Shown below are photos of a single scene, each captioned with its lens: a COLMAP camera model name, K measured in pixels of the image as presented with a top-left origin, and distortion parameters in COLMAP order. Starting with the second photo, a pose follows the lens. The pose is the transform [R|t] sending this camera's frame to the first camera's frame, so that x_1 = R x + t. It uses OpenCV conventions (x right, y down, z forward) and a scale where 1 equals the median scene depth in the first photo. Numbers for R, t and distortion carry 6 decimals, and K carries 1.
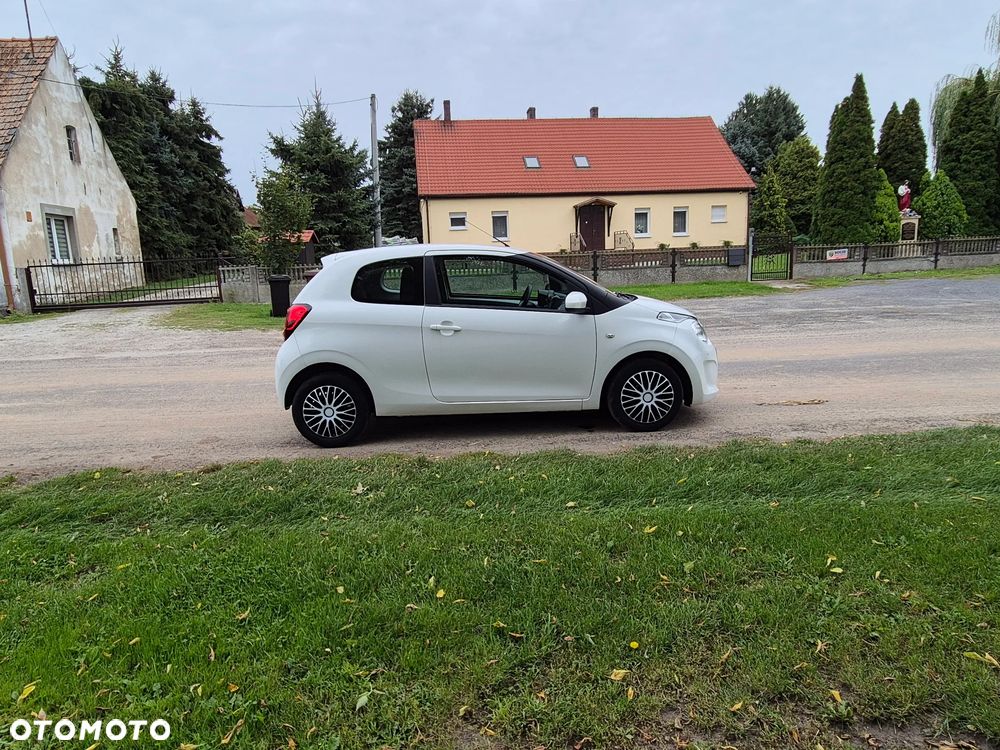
lens RADIAL K [[651.8, 0, 492.8], [0, 651.8, 371.6], [0, 0, 1]] dist [-0.000766, 0.000768]
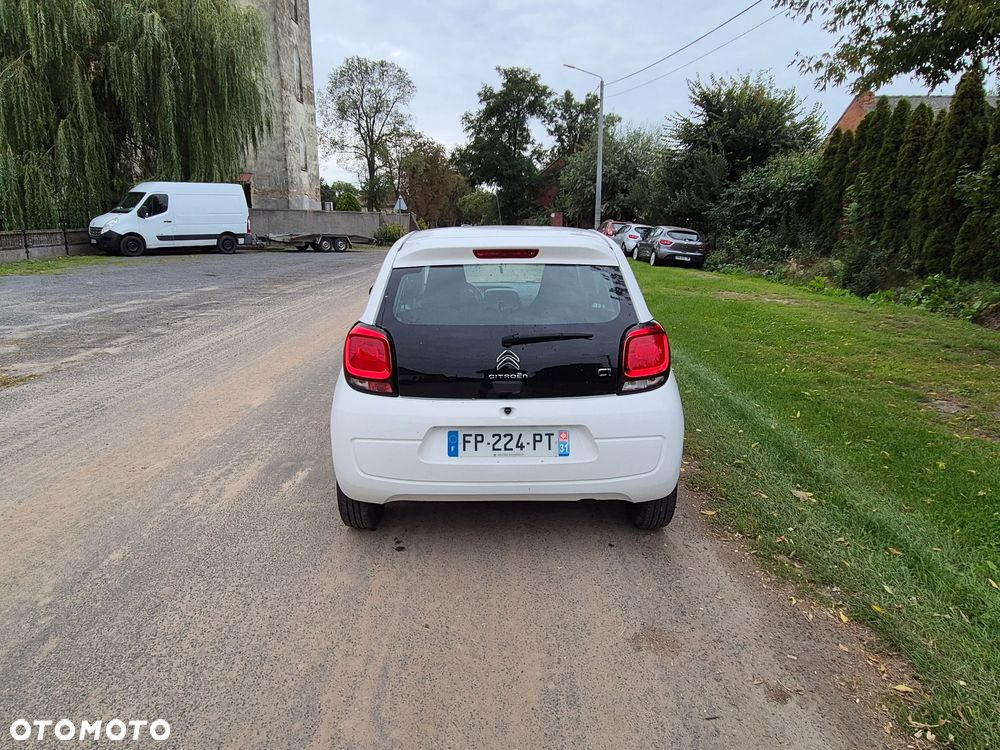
lens RADIAL K [[651.8, 0, 492.8], [0, 651.8, 371.6], [0, 0, 1]] dist [-0.000766, 0.000768]
pose [[0.012825, -0.183499, 0.982936, -0.193094], [0.179947, 0.967392, 0.178249, -0.040991], [-0.983593, 0.174590, 0.045427, 0.240151]]
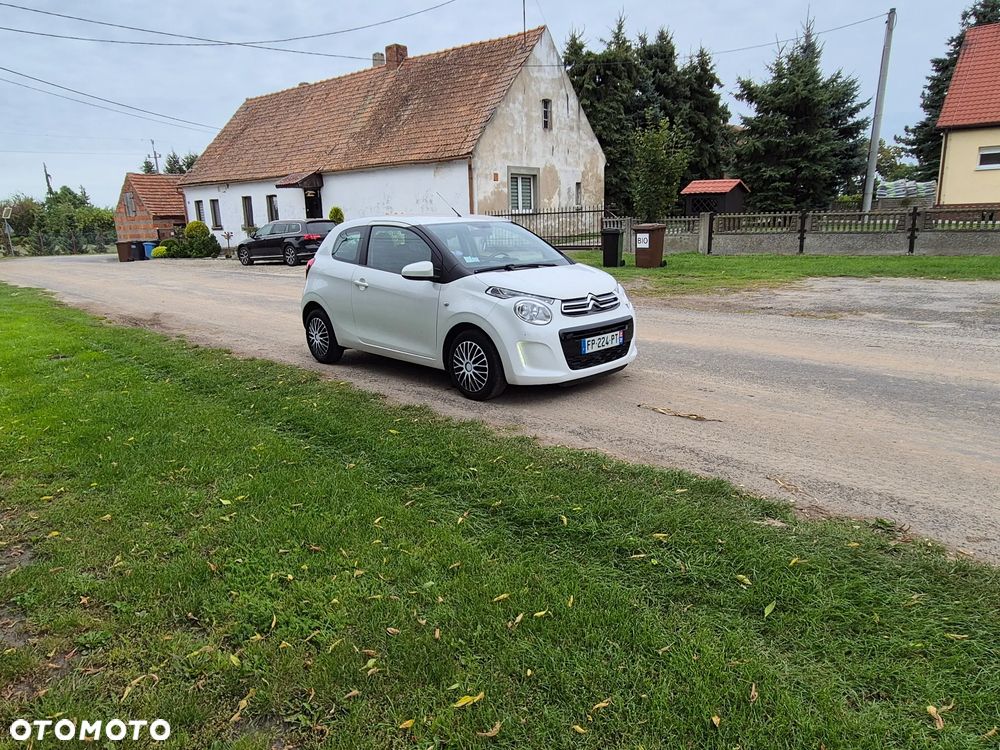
lens RADIAL K [[651.8, 0, 492.8], [0, 651.8, 371.6], [0, 0, 1]] dist [-0.000766, 0.000768]
pose [[0.683585, 0.180775, -0.707130, 0.214328], [-0.122123, 0.983513, 0.133374, -0.020751], [0.719582, -0.004816, 0.694391, 0.063764]]
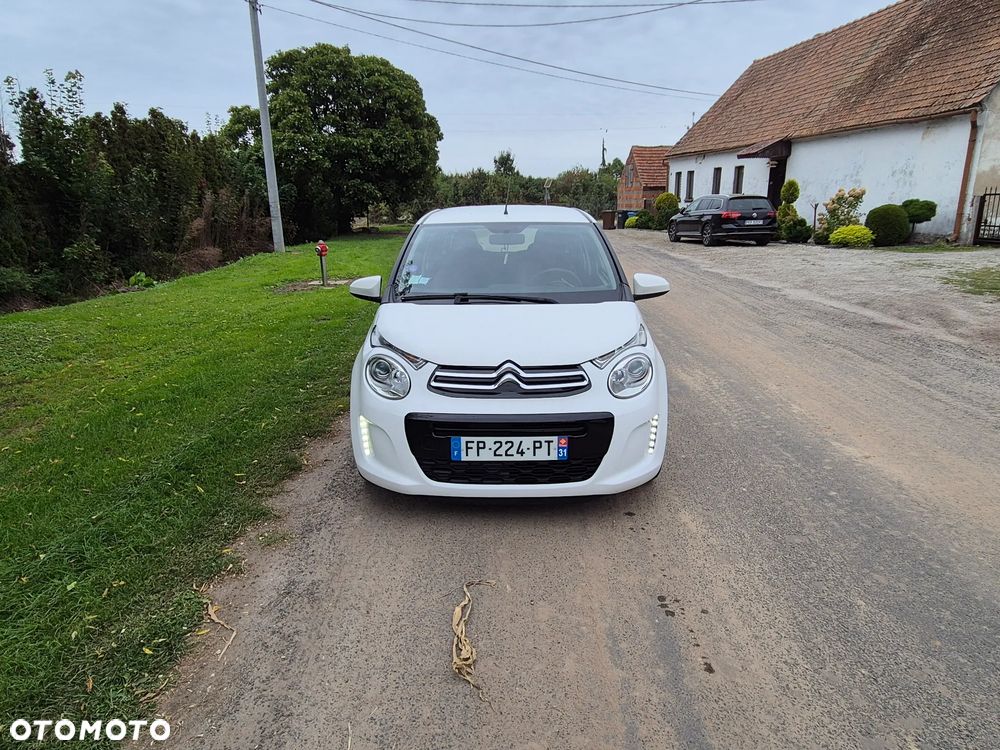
lens RADIAL K [[651.8, 0, 492.8], [0, 651.8, 371.6], [0, 0, 1]] dist [-0.000766, 0.000768]
pose [[-0.028239, 0.289520, -0.956755, 0.198815], [-0.162940, 0.943002, 0.290168, -0.056876], [0.986232, 0.164088, 0.020545, 0.239067]]
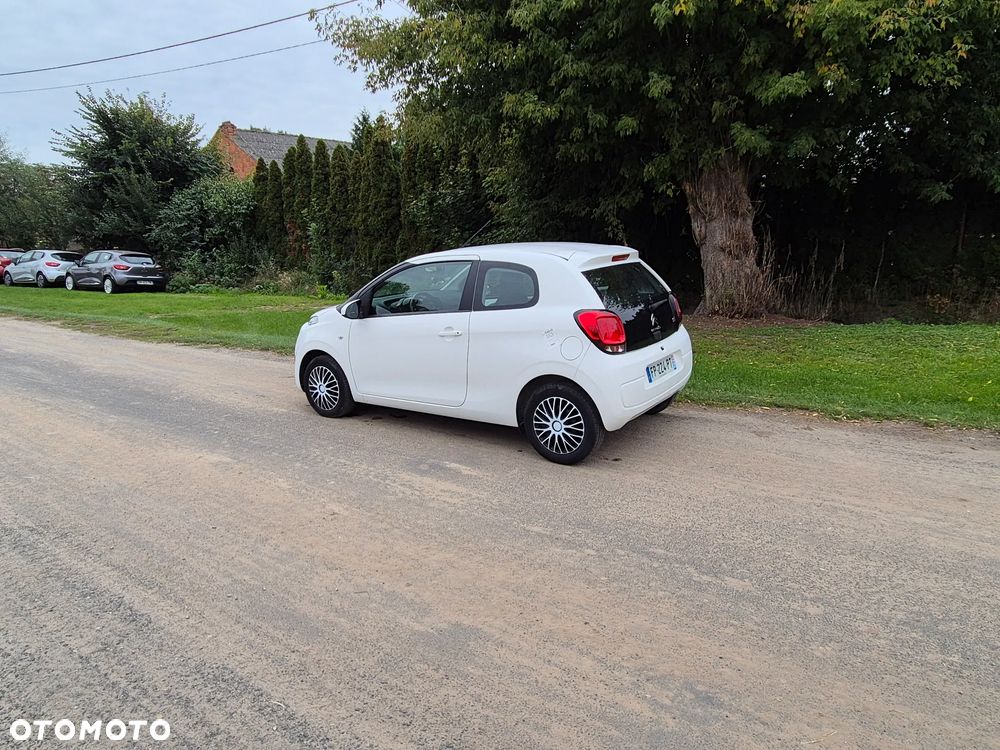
lens RADIAL K [[651.8, 0, 492.8], [0, 651.8, 371.6], [0, 0, 1]] dist [-0.000766, 0.000768]
pose [[-0.805989, -0.058992, 0.588983, -0.152682], [0.169953, 0.930064, 0.325725, -0.081342], [-0.567007, 0.362630, -0.739596, 0.431017]]
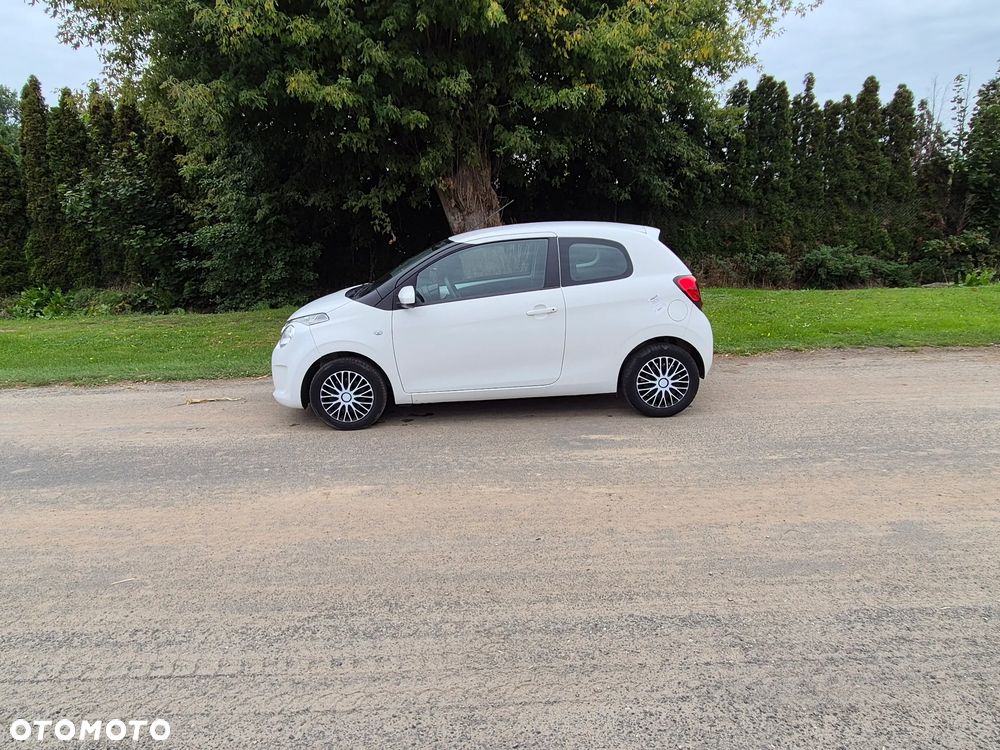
lens RADIAL K [[651.8, 0, 492.8], [0, 651.8, 371.6], [0, 0, 1]] dist [-0.000766, 0.000768]
pose [[-0.996975, 0.076666, 0.012763, -0.001744], [0.075394, 0.914103, 0.398411, -0.093212], [0.018878, 0.398168, -0.917118, 0.477346]]
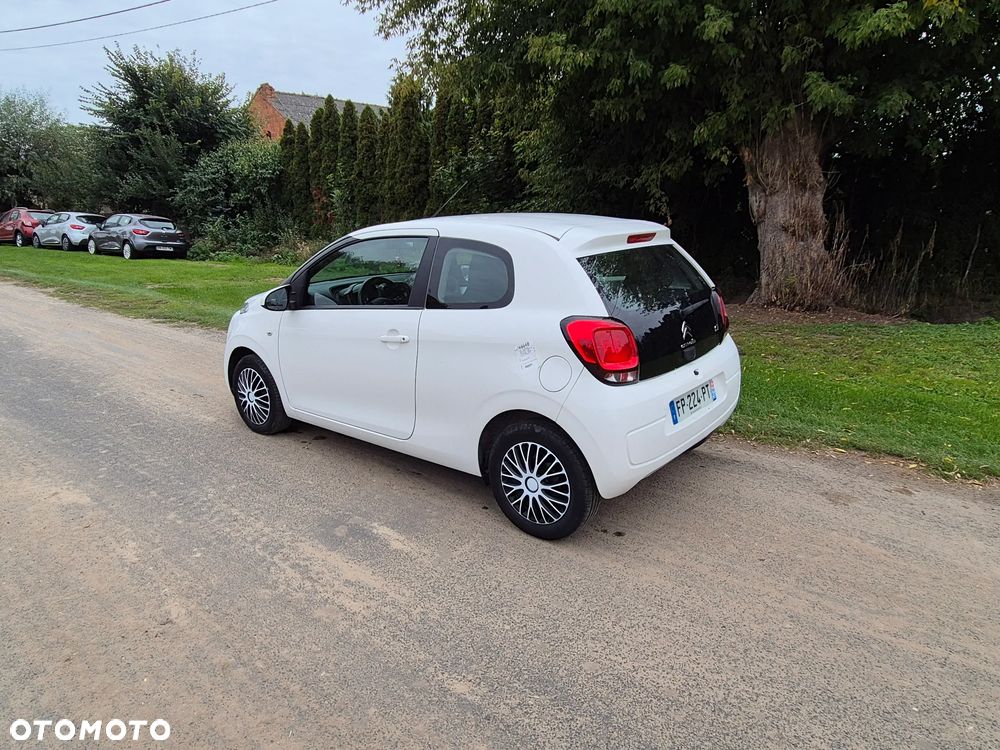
lens RADIAL K [[651.8, 0, 492.8], [0, 651.8, 371.6], [0, 0, 1]] dist [-0.000766, 0.000768]
pose [[-0.761855, -0.113343, 0.637755, -0.130428], [0.157140, 0.922821, 0.351723, -0.068667], [-0.628398, 0.368179, -0.685244, 0.369747]]
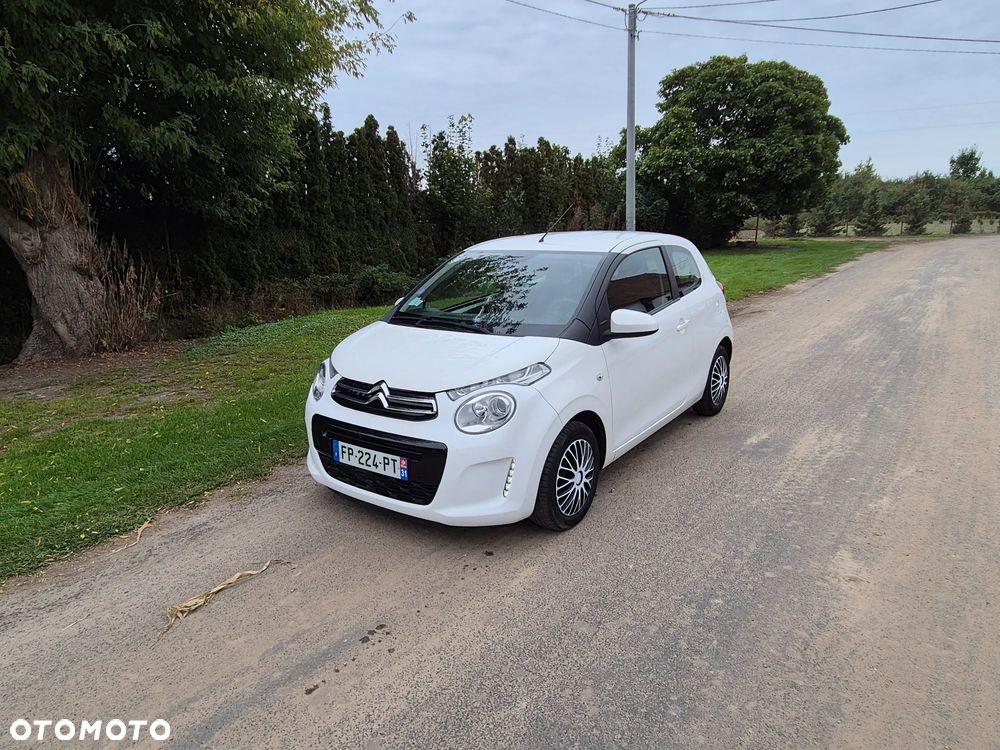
lens RADIAL K [[651.8, 0, 492.8], [0, 651.8, 371.6], [0, 0, 1]] dist [-0.000766, 0.000768]
pose [[-0.596550, 0.231749, -0.768388, 0.168374], [-0.093211, 0.930918, 0.353134, -0.076376], [0.797145, 0.282284, -0.533737, 0.339981]]
